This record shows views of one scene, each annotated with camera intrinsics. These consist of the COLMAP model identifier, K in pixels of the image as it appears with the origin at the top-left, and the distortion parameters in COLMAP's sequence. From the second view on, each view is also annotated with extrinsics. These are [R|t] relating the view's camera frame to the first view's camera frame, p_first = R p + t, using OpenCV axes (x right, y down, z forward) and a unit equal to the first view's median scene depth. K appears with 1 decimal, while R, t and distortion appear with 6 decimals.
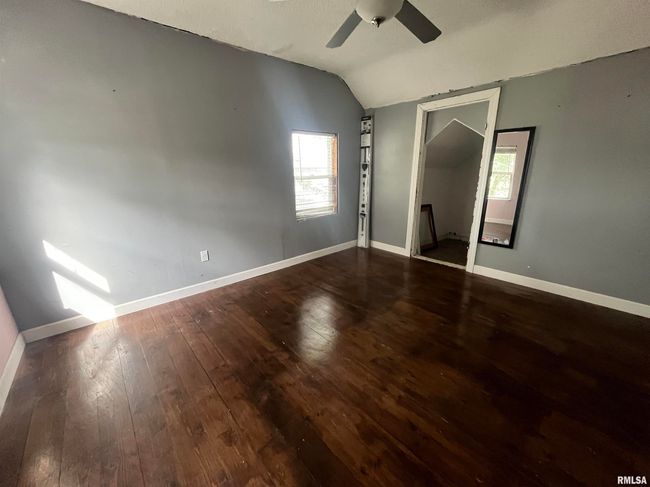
lens RADIAL K [[263.6, 0, 324.5], [0, 263.6, 244.7], [0, 0, 1]] dist [0.000416, -0.000698]
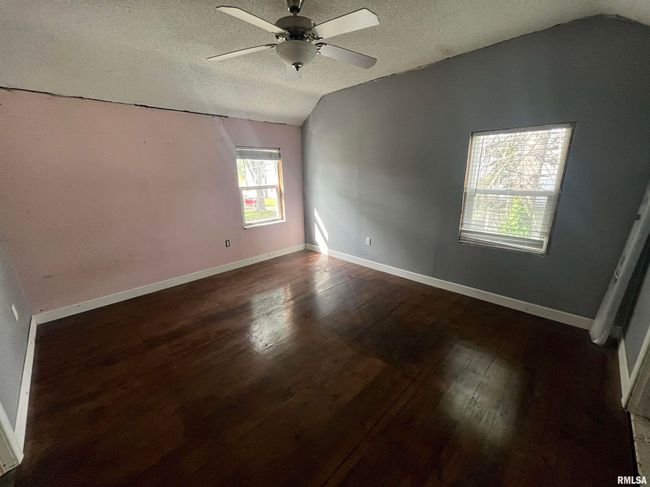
lens RADIAL K [[263.6, 0, 324.8], [0, 263.6, 244.7], [0, 0, 1]] dist [0.000416, -0.000698]
pose [[0.064847, 0.287272, -0.955652, 0.784752], [-0.262379, 0.928879, 0.261420, -0.222527], [0.962784, 0.233790, 0.135609, 0.571783]]
